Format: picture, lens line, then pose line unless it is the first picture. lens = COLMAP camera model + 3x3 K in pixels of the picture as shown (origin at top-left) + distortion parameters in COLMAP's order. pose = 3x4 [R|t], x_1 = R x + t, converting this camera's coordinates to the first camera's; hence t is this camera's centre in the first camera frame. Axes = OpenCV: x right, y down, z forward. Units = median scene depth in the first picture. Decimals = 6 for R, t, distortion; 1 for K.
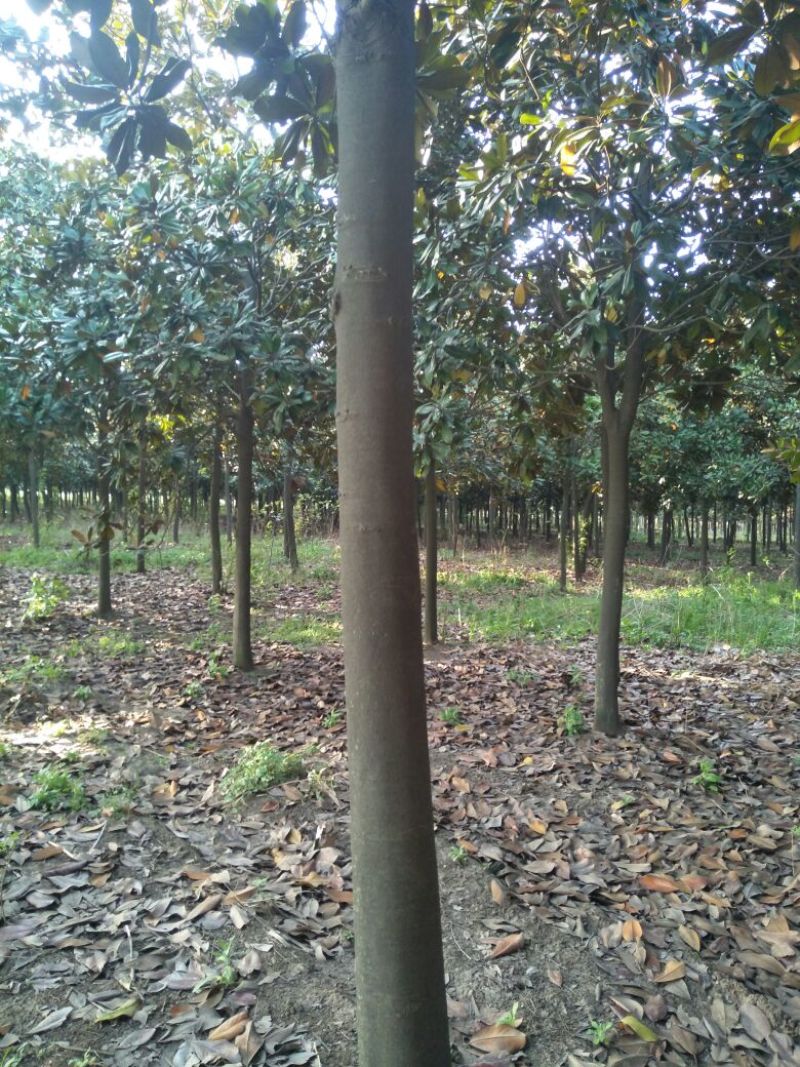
lens RADIAL K [[817.1, 0, 400.0], [0, 817.1, 533.5], [0, 0, 1]] dist [0.030640, -0.013881]
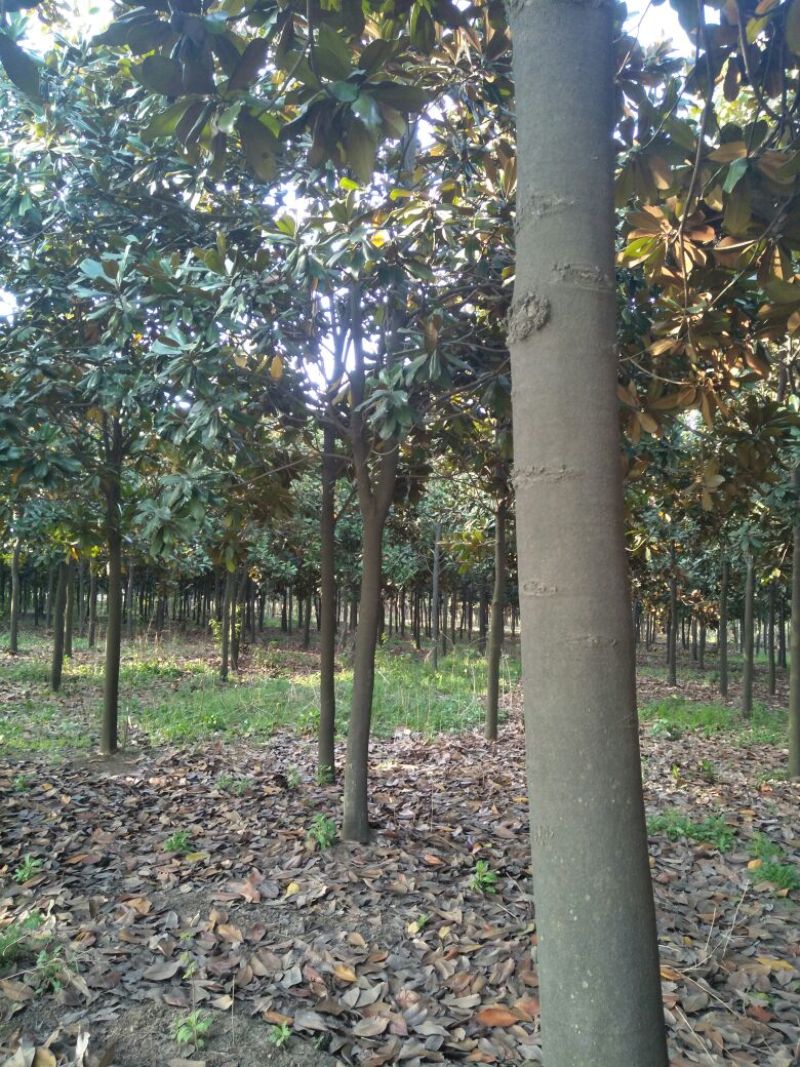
lens RADIAL K [[817.1, 0, 400.0], [0, 817.1, 533.5], [0, 0, 1]] dist [0.030640, -0.013881]
pose [[0.893591, 0.040082, 0.447089, -0.138934], [0.006120, 0.994825, -0.101419, -0.007477], [-0.448841, 0.093364, 0.888721, 0.130982]]
